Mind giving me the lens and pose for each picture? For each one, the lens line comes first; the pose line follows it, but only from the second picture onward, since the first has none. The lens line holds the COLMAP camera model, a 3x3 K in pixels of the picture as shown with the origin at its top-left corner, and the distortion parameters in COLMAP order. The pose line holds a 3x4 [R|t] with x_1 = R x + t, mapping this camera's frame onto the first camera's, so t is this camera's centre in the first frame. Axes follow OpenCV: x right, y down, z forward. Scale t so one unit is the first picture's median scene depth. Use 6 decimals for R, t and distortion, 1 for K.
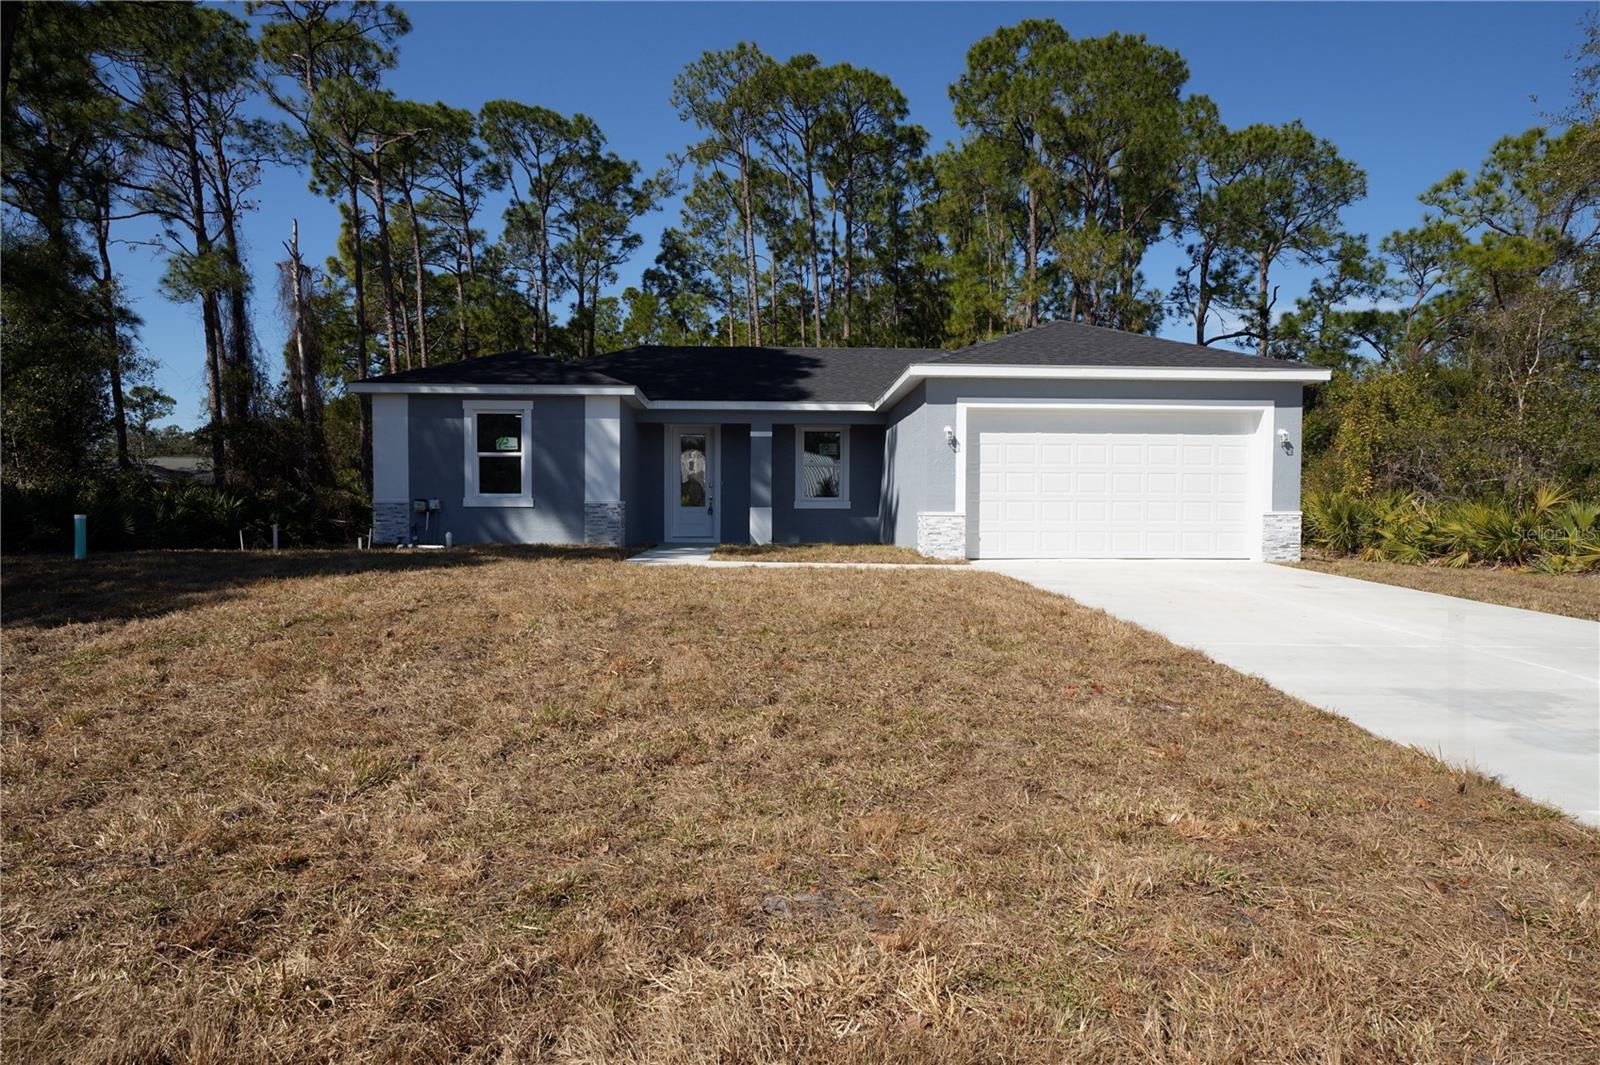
lens RADIAL K [[967.8, 0, 800.0], [0, 967.8, 532.5], [0, 0, 1]] dist [-0.019342, 0.000288]
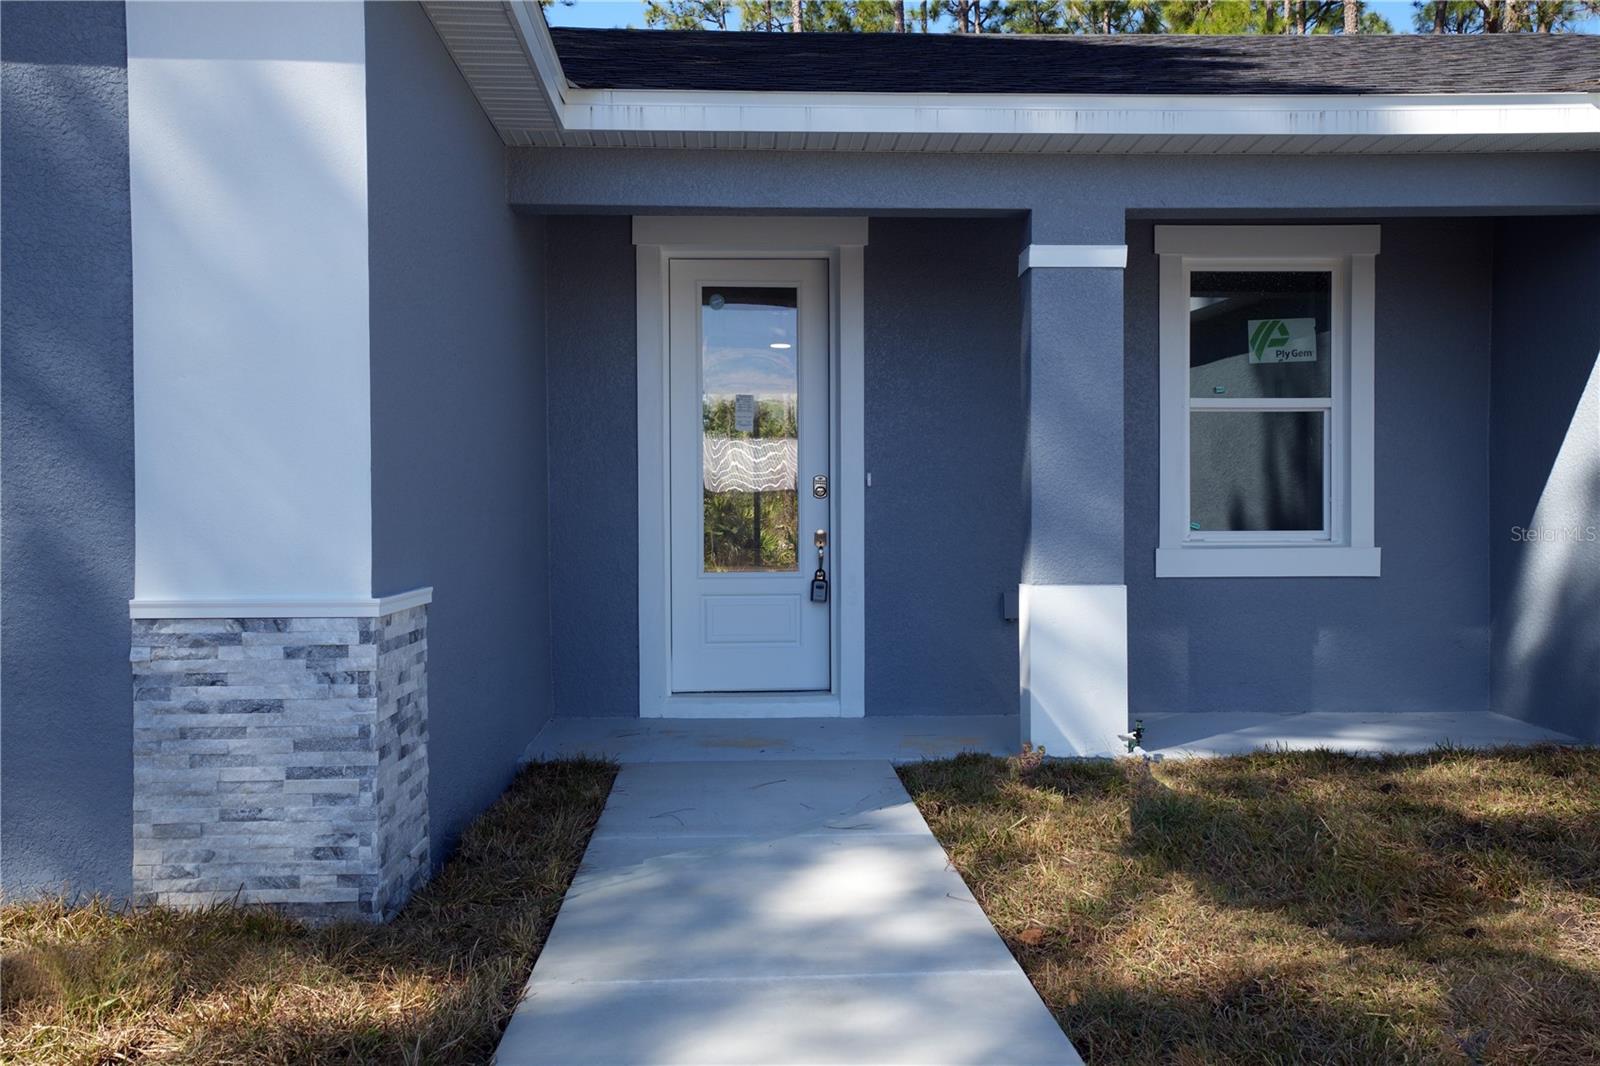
lens RADIAL K [[1349.2, 0, 800.0], [0, 1349.2, 533.0], [0, 0, 1]] dist [0.002128, 0.001122]
pose [[0.999922, -0.011874, -0.003843, -0.119643], [0.011820, 0.999834, -0.013855, -0.039361], [0.004007, 0.013809, 0.999897, 0.790852]]
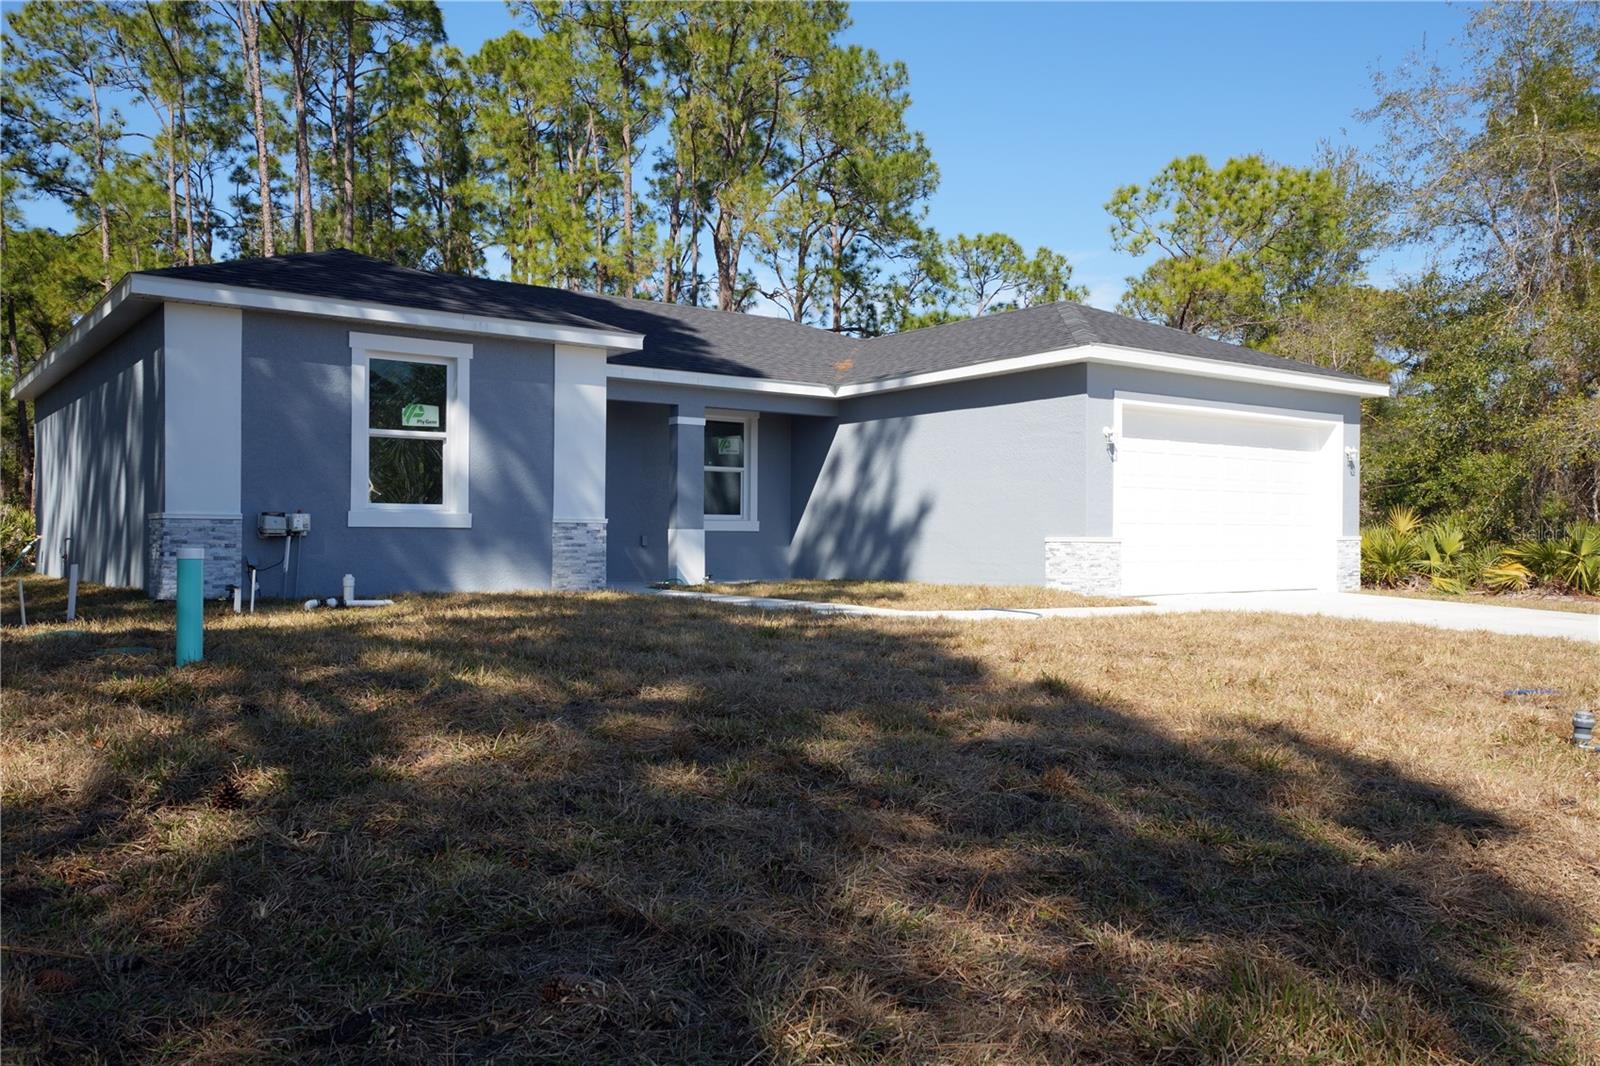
lens RADIAL K [[1220.8, 0, 800.0], [0, 1220.8, 533.0], [0, 0, 1]] dist [0.032352, -0.001793]
pose [[0.829782, 0.001532, 0.558085, -0.522302], [0.008903, 0.999833, -0.015982, -0.010014], [-0.558016, 0.018230, 0.829630, 0.284368]]
